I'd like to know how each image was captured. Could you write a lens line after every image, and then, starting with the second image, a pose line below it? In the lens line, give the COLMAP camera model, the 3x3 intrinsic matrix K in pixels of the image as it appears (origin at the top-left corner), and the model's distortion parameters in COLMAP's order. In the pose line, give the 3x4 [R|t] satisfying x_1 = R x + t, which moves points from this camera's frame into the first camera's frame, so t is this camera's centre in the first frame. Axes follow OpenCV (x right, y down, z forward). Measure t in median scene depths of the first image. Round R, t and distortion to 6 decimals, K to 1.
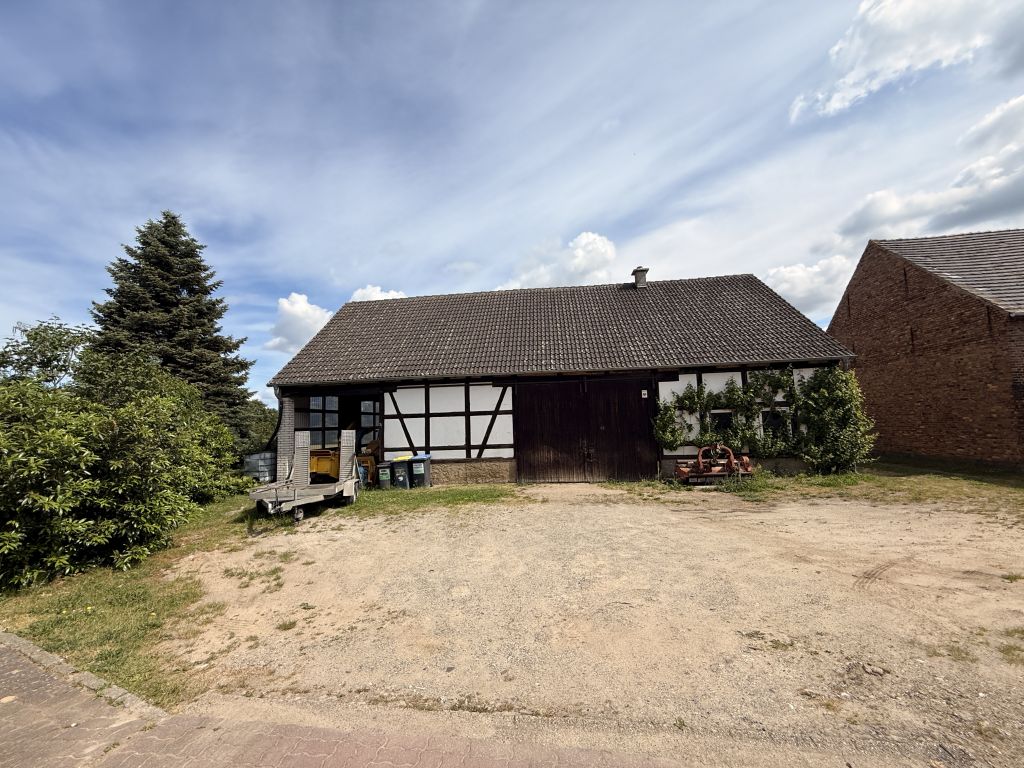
lens RADIAL K [[411.5, 0, 515.1], [0, 411.5, 386.2], [0, 0, 1]] dist [-0.001567, -0.000195]
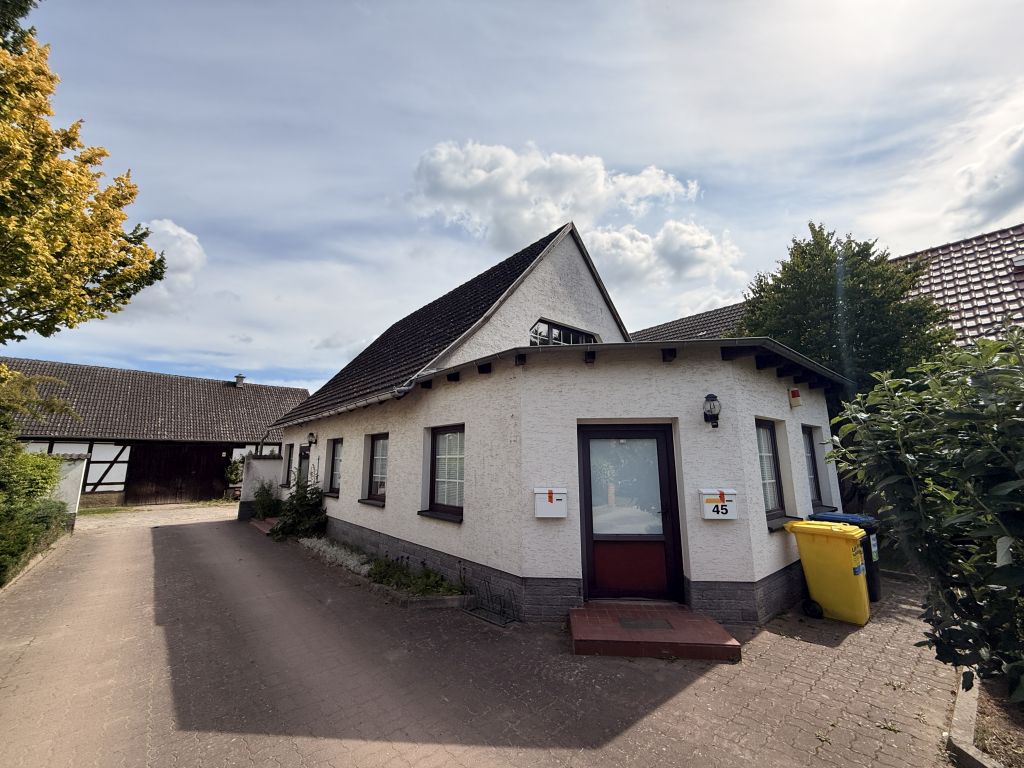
lens RADIAL K [[411.5, 0, 512.0], [0, 411.5, 382.5], [0, 0, 1]] dist [-0.001567, -0.000195]
pose [[0.660801, 0.165878, 0.732002, -0.245128], [-0.085971, 0.985582, -0.145732, -0.141457], [-0.745621, 0.033369, 0.665534, -1.230607]]
